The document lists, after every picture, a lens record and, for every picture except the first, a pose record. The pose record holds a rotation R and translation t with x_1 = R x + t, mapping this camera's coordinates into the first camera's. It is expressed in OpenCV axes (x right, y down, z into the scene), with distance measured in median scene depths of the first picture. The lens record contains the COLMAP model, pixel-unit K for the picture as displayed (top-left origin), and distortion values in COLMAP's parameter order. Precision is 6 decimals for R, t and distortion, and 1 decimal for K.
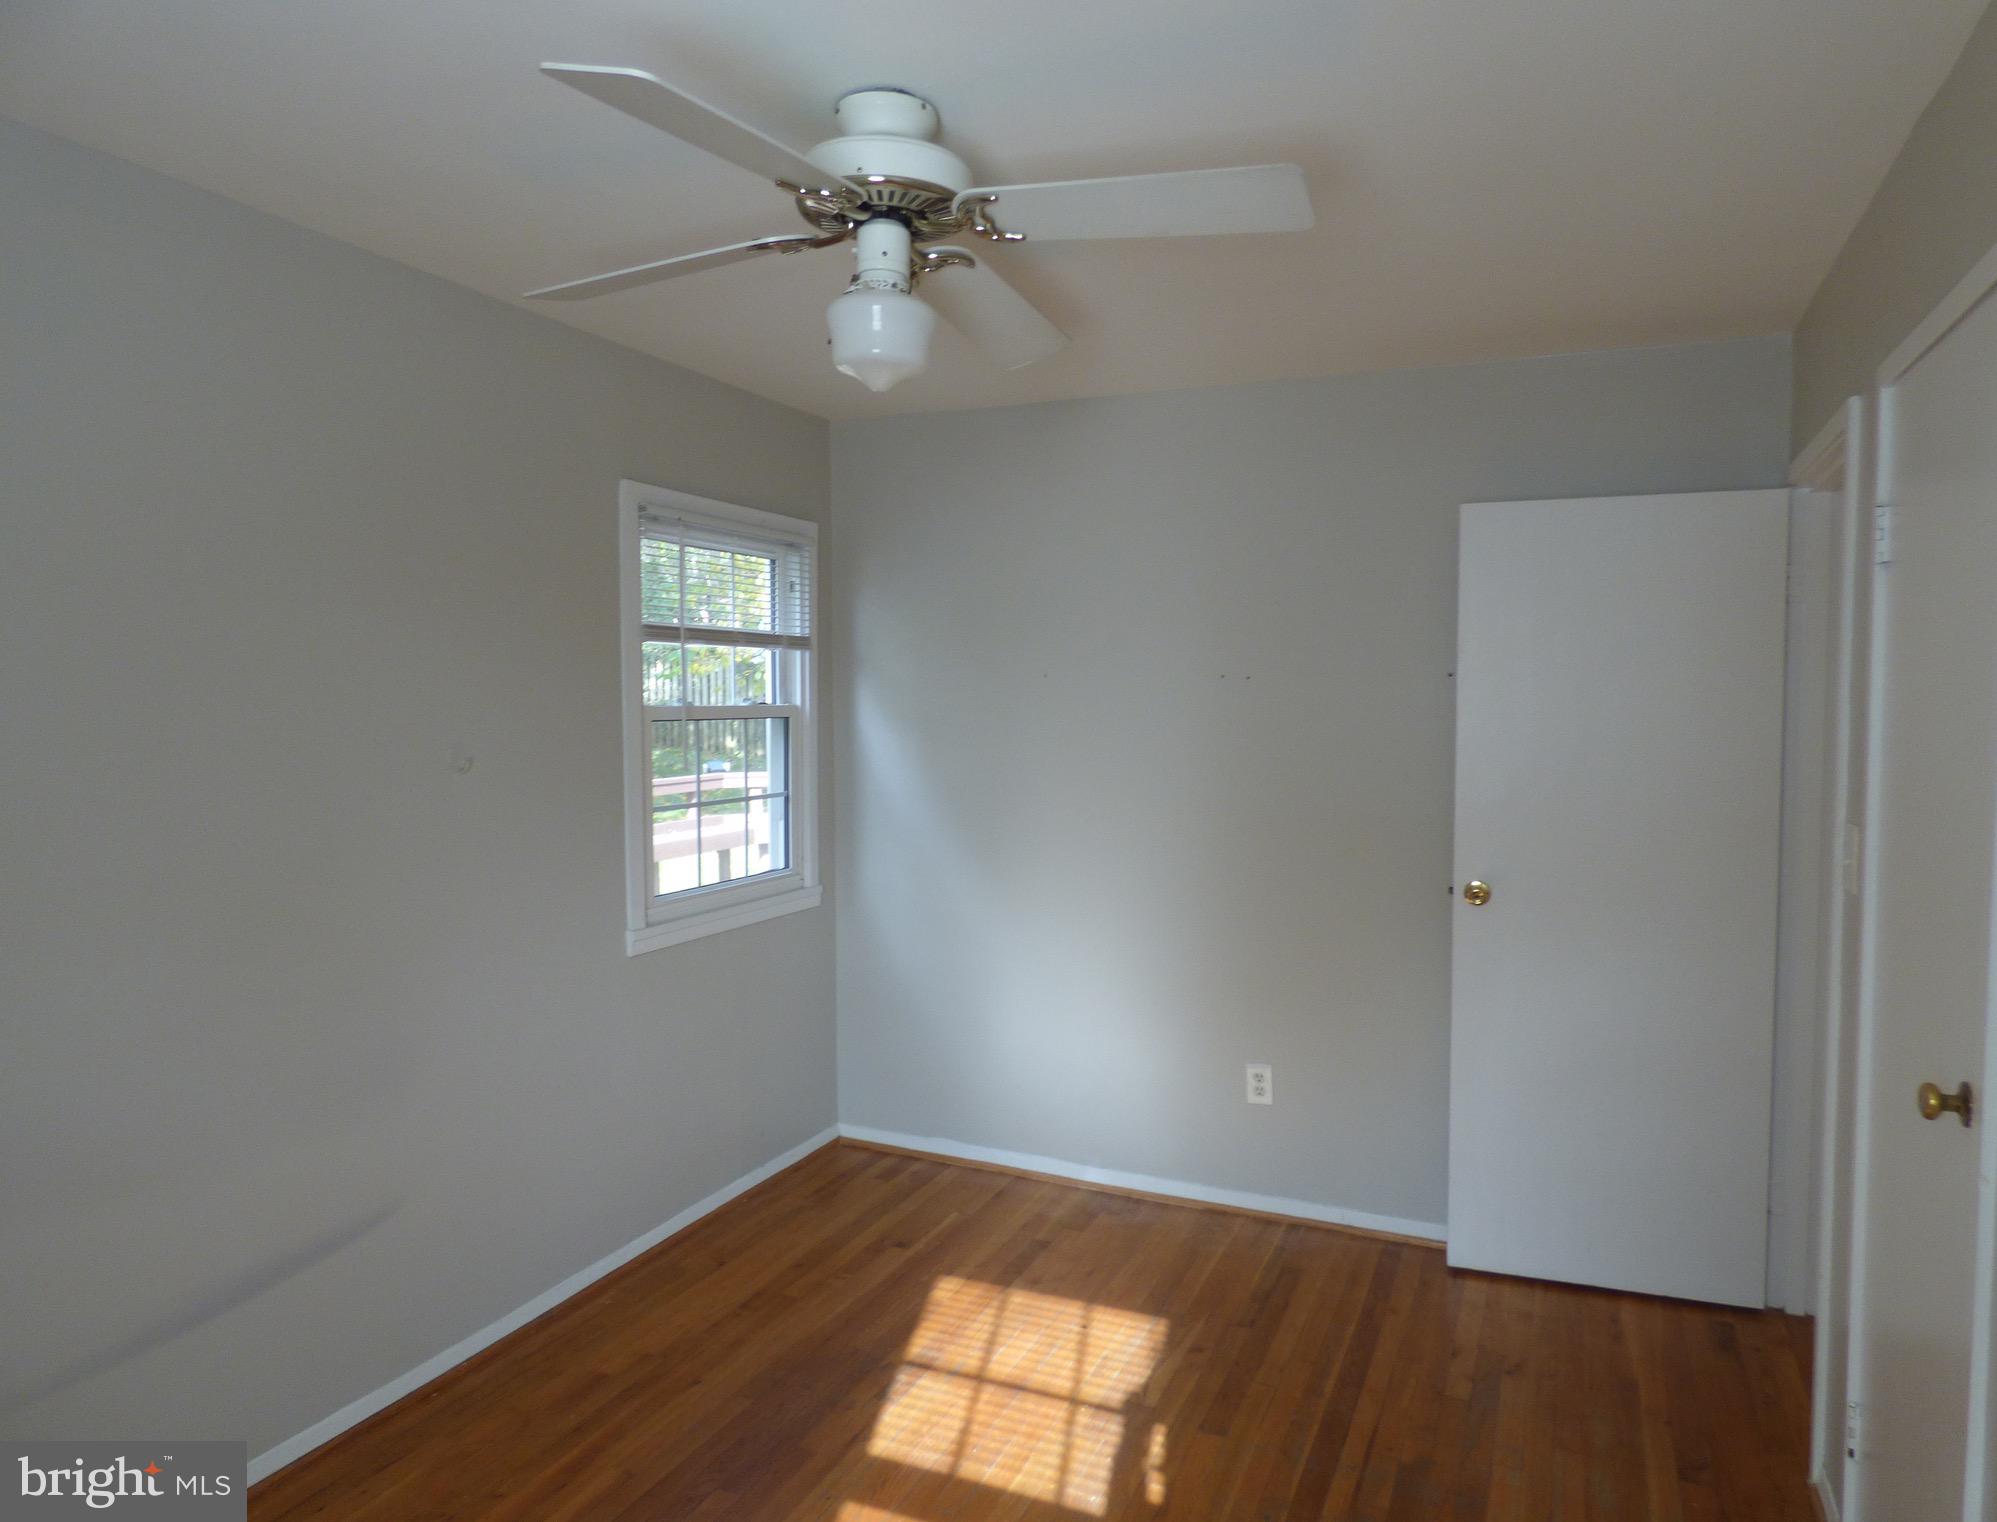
lens RADIAL K [[1424.5, 0, 998.5], [0, 1424.5, 761.0], [0, 0, 1]] dist [0.055920, 0.001853]
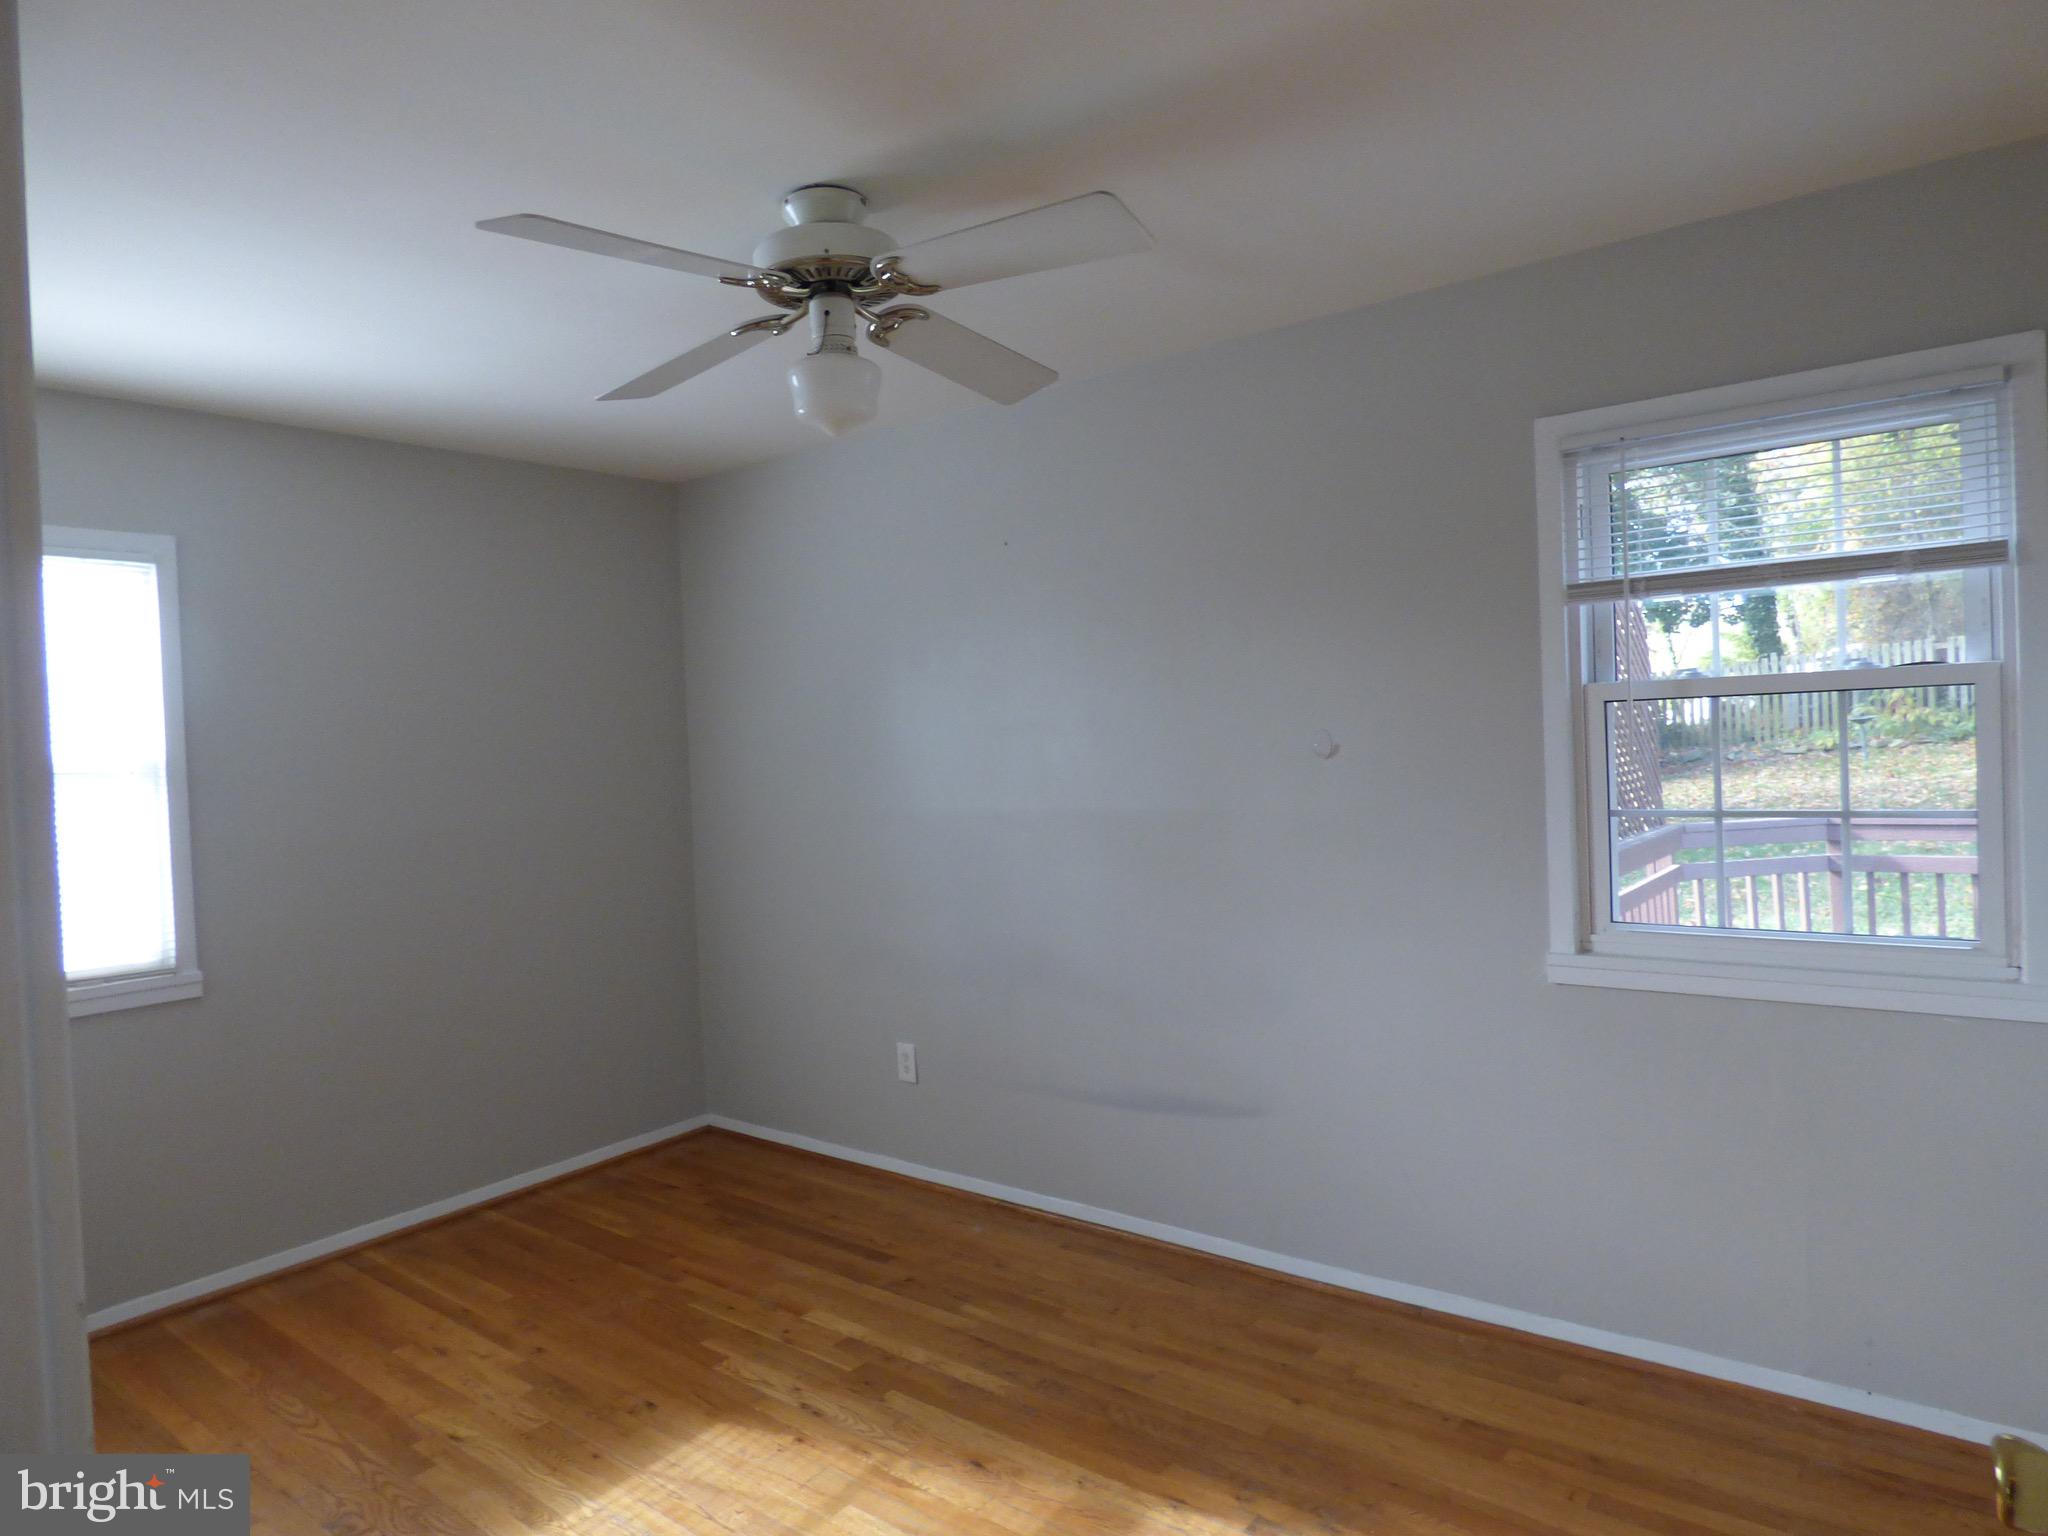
lens RADIAL K [[1266.8, 0, 1024.0], [0, 1266.8, 768.0], [0, 0, 1]] dist [-0.020459, -0.000559]
pose [[-0.299719, 0.026561, -0.953658, 0.542301], [-0.008313, 0.999502, 0.030451, -0.010103], [0.953991, 0.017055, -0.299349, 0.925284]]
